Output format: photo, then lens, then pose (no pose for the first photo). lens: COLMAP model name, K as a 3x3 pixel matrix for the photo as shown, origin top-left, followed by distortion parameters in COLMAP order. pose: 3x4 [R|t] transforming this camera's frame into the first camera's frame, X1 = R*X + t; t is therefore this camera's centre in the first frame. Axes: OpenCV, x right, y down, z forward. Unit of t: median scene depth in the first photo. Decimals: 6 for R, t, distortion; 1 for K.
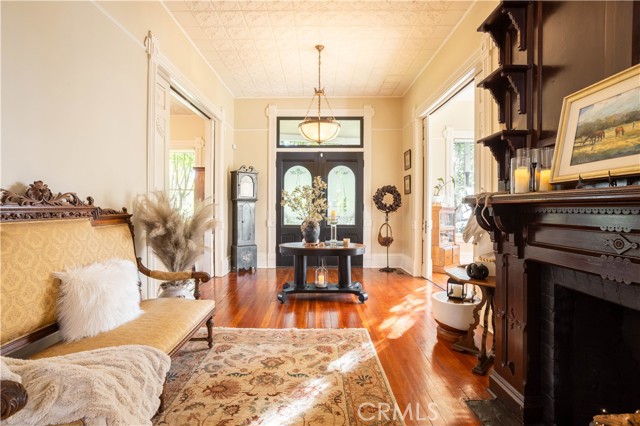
lens RADIAL K [[307.6, 0, 319.8], [0, 307.6, 210.4], [0, 0, 1]] dist [0.005567, 0.000736]
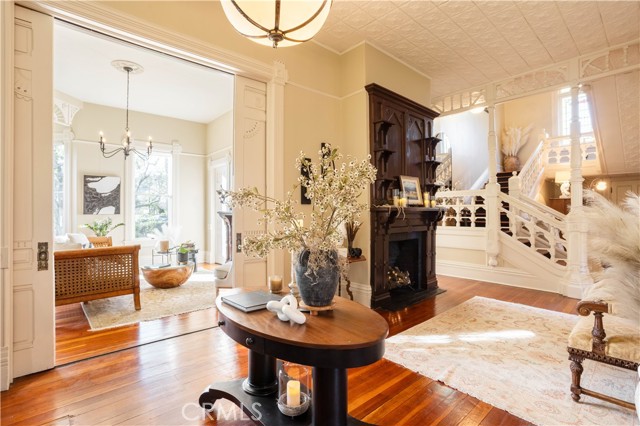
lens RADIAL K [[307.6, 0, 318.2], [0, 307.6, 214.9], [0, 0, 1]] dist [0.005567, 0.000736]
pose [[-0.665851, 0.015677, 0.745920, -0.540710], [0.013771, 0.999867, -0.008722, -0.004009], [-0.745958, 0.004465, -0.665978, 2.097330]]
